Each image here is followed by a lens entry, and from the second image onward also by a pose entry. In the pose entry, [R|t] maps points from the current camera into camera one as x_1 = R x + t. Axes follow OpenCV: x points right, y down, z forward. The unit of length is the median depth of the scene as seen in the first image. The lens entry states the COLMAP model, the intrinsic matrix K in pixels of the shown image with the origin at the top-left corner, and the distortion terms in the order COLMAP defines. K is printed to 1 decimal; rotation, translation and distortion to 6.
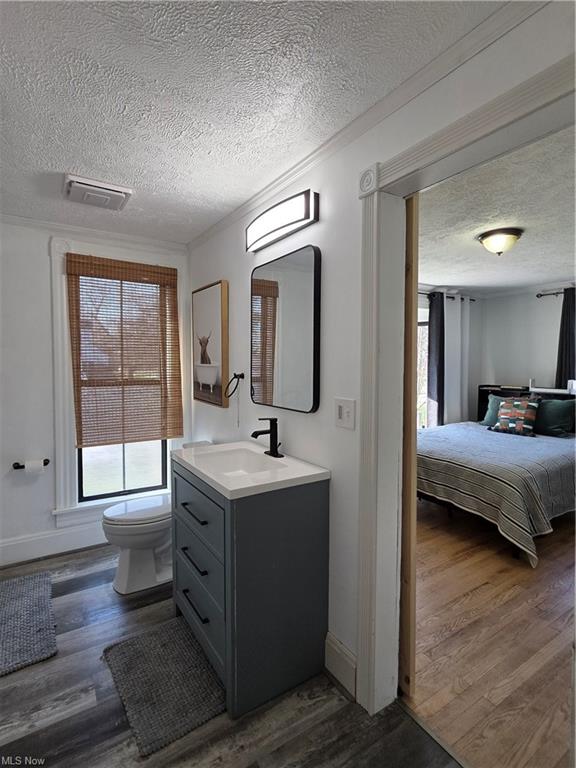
lens RADIAL K [[391.6, 0, 289.3], [0, 391.6, 382.0], [0, 0, 1]] dist [0.000840, 0.000109]
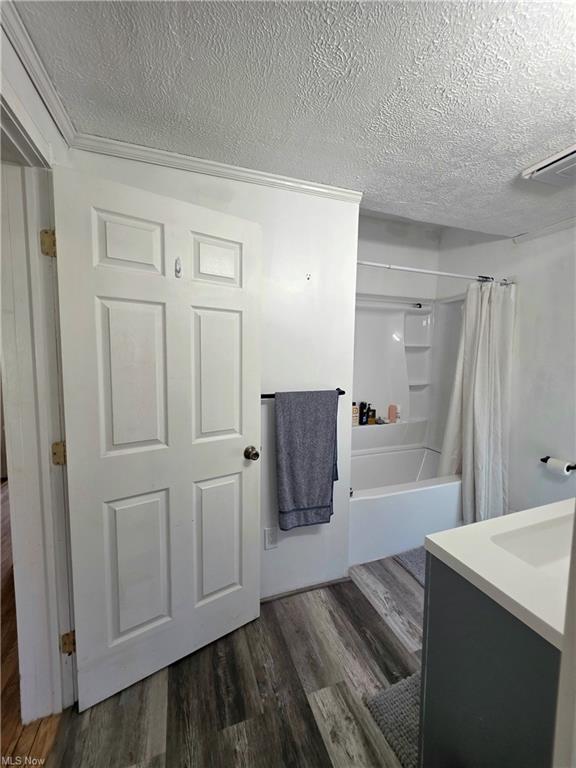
lens RADIAL K [[310.7, 0, 290.0], [0, 310.7, 380.5], [0, 0, 1]] dist [-0.000723, -0.000148]
pose [[-0.227556, 0.066954, -0.971460, 0.478864], [-0.056334, 0.995057, 0.081777, -0.054401], [0.972134, 0.073335, -0.222660, 0.852775]]
